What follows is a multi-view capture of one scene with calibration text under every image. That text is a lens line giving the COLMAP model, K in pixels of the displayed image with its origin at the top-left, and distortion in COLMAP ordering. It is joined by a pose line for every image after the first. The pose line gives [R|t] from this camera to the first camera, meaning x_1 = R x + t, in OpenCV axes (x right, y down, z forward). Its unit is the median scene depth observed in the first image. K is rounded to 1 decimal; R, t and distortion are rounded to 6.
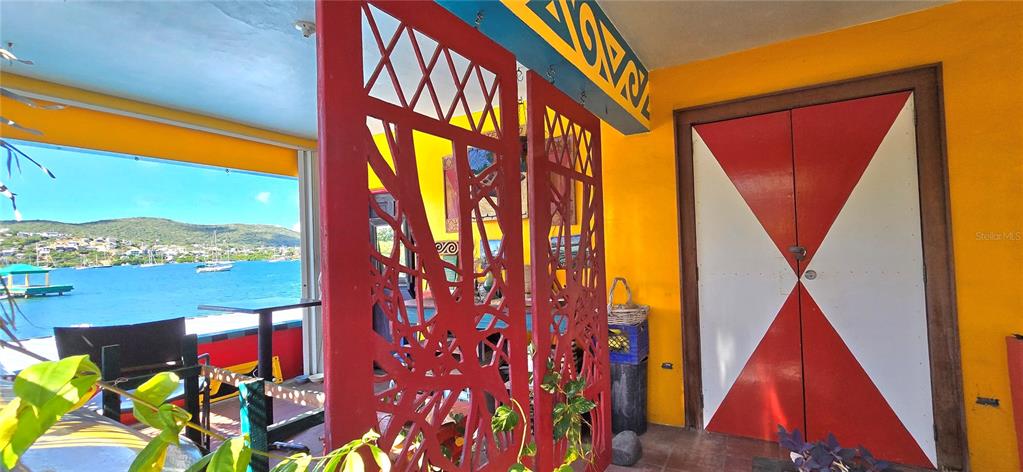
lens RADIAL K [[428.3, 0, 511.5], [0, 428.3, 236.0], [0, 0, 1]] dist [-0.000910, -0.000112]
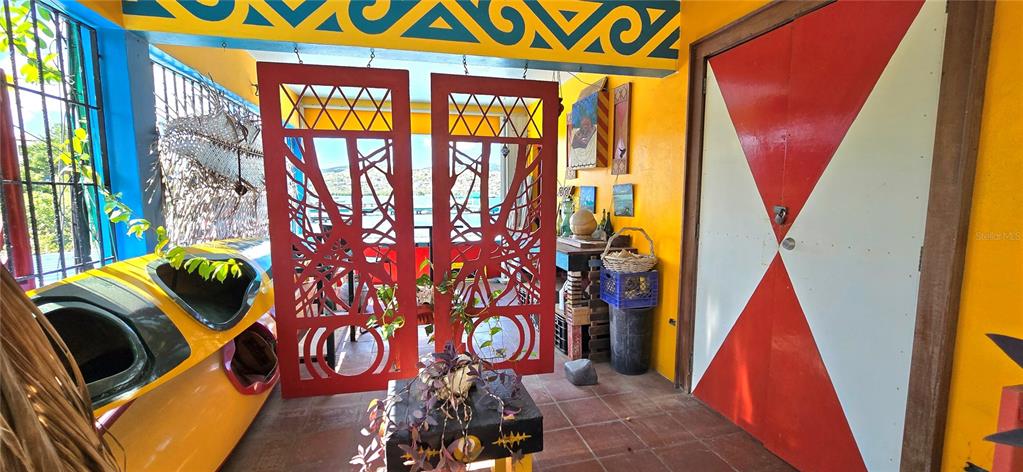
lens RADIAL K [[417.2, 0, 511.5], [0, 417.2, 236.0], [0, 0, 1]] dist [0.001969, 0.000110]
pose [[0.701880, 0.102868, -0.704828, 0.885324], [0.003486, 0.989009, 0.147815, -0.038205], [0.712287, -0.106206, 0.693807, 0.116421]]
